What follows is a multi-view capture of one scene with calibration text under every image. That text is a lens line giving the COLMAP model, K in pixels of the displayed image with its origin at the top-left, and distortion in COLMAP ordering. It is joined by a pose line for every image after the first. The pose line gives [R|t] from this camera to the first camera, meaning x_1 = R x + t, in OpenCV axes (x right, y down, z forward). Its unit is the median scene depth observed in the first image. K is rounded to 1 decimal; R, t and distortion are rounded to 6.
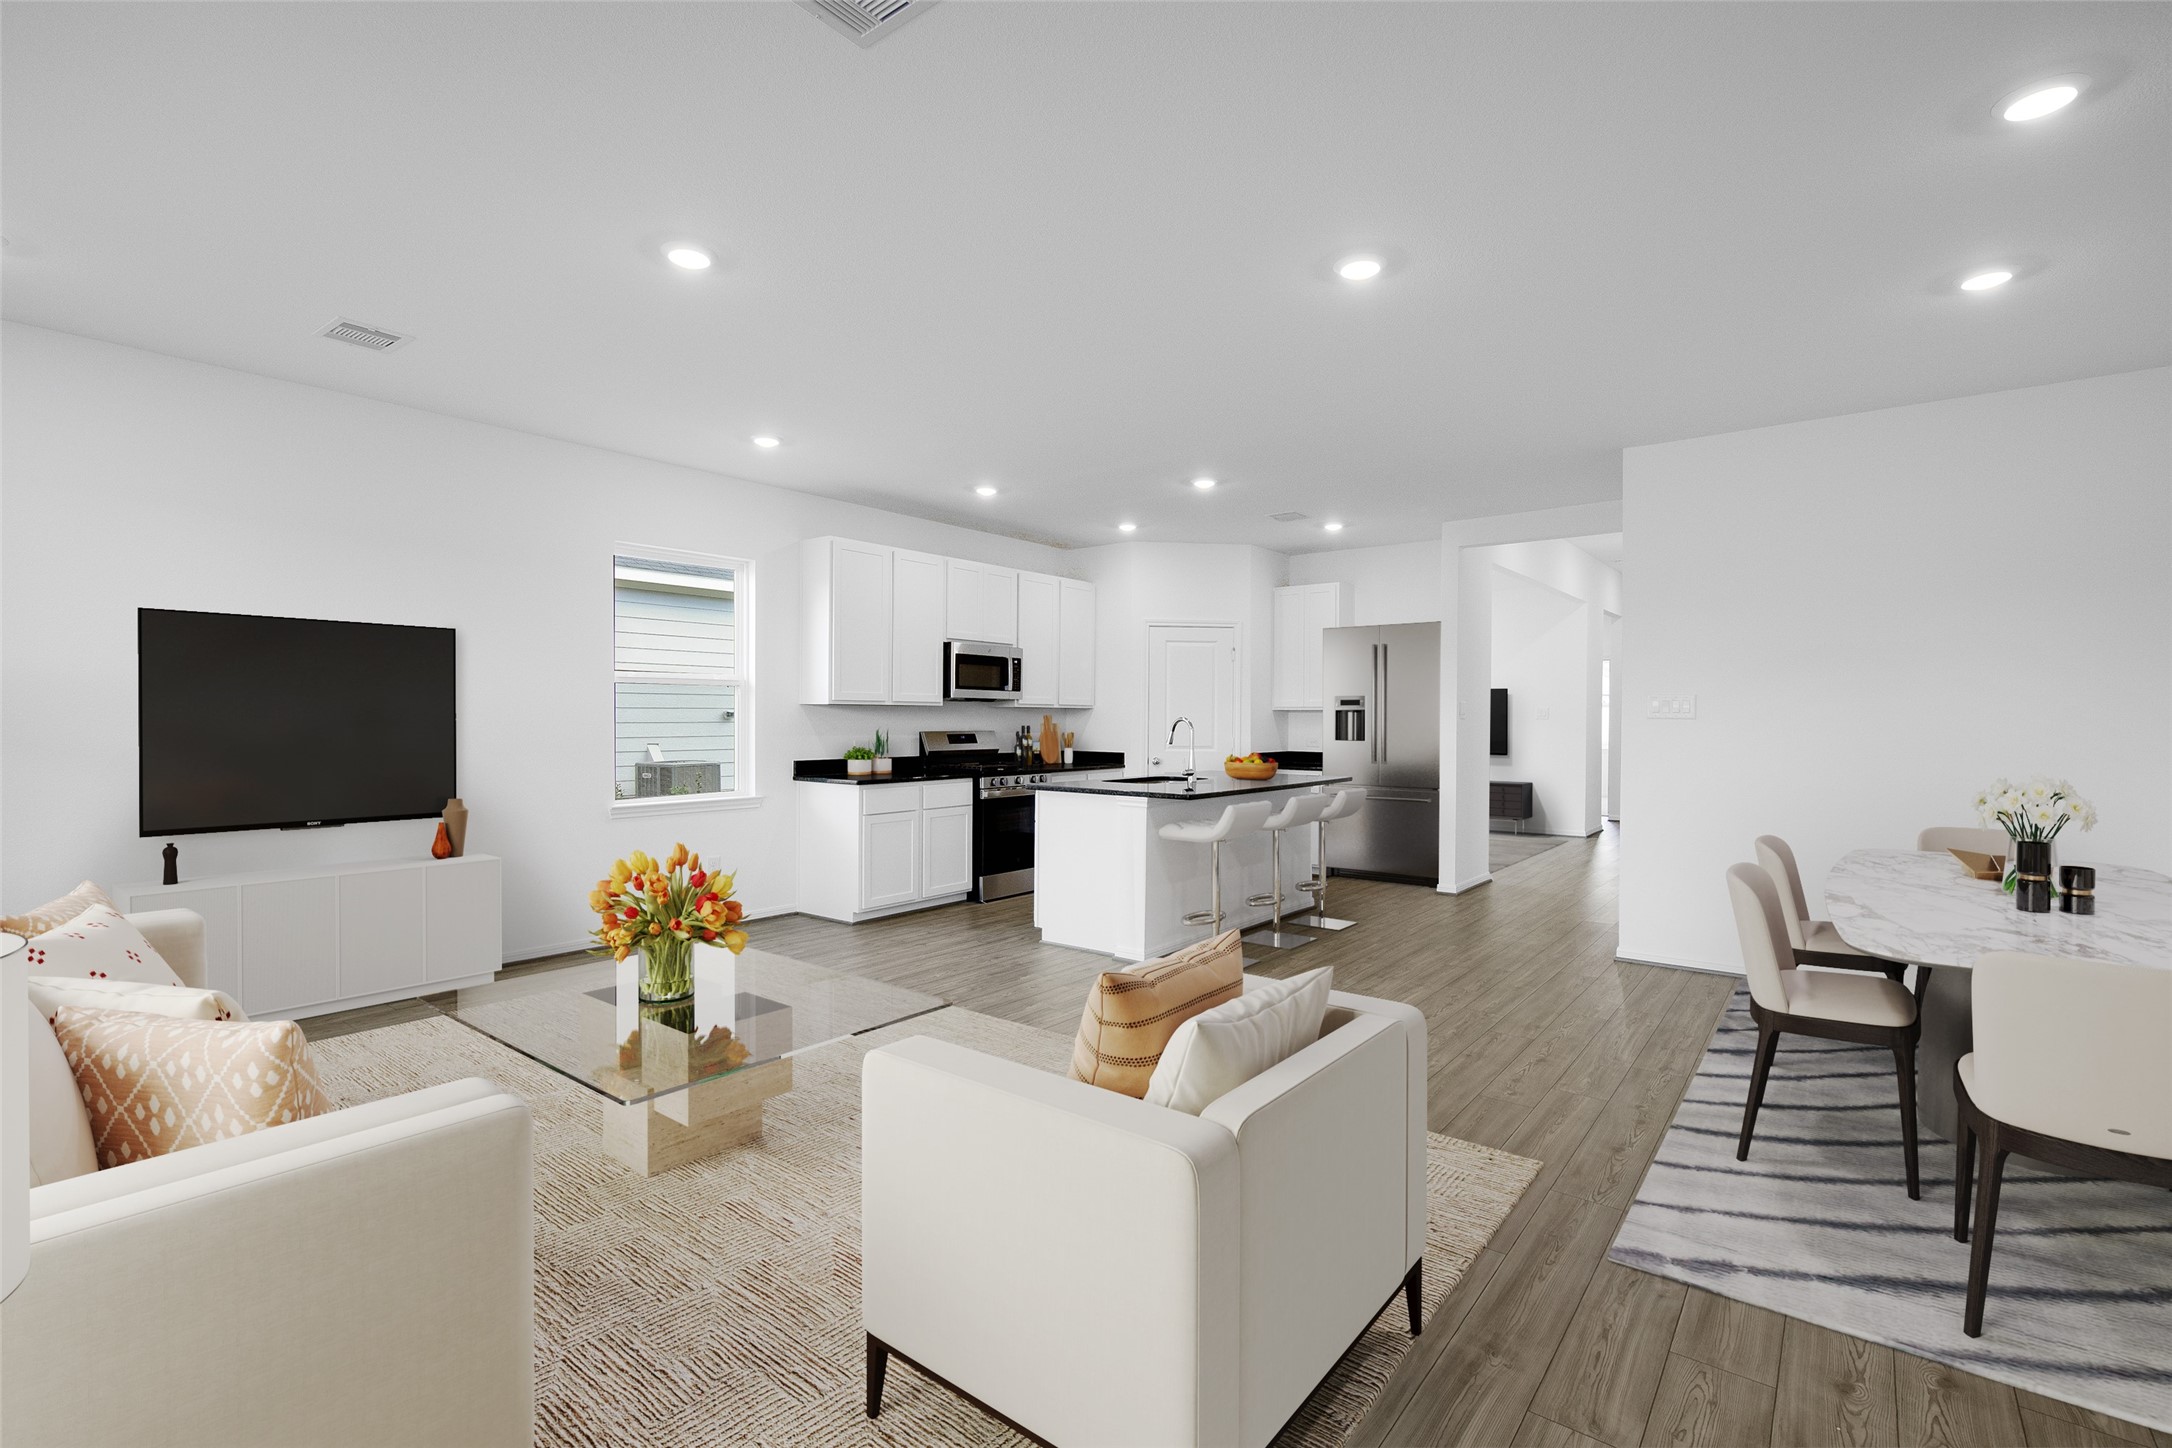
lens RADIAL K [[996.9, 0, 1072.0], [0, 996.9, 710.9], [0, 0, 1]] dist [0.000356, -0.000960]
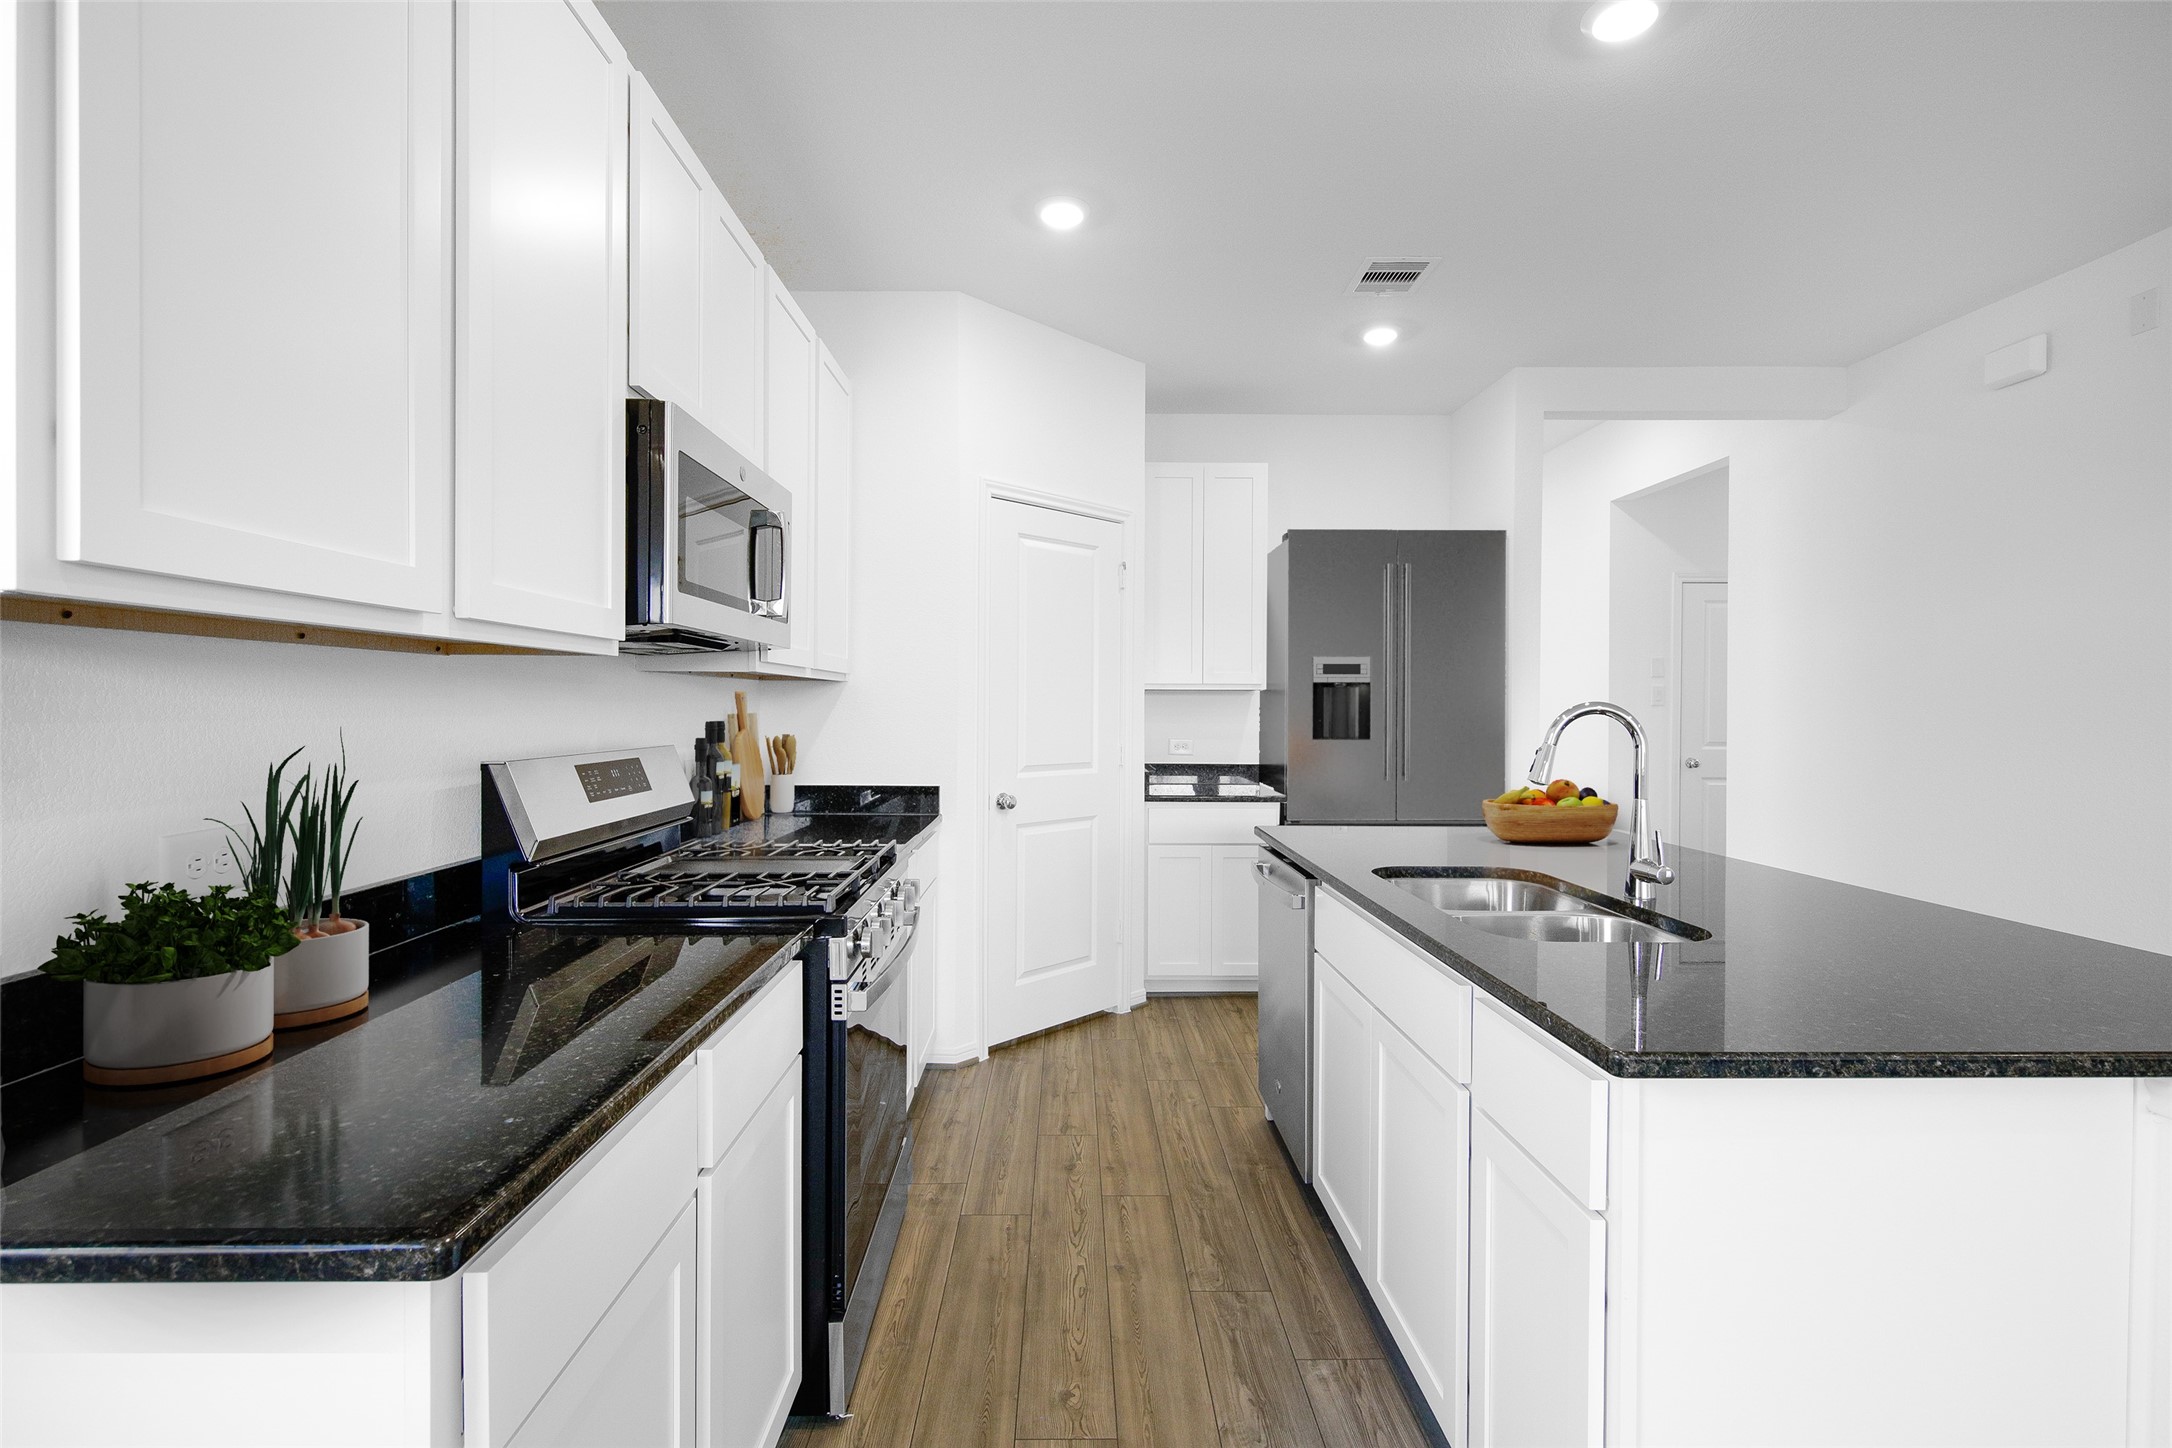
lens RADIAL K [[1015.3, 0, 1088.9], [0, 1015.3, 707.2], [0, 0, 1]] dist [0.003024, 0.000151]
pose [[0.787890, -0.008722, 0.615755, -0.185251], [0.004808, 0.999956, 0.008012, 0.006133], [-0.615798, -0.003352, 0.787897, 0.698997]]
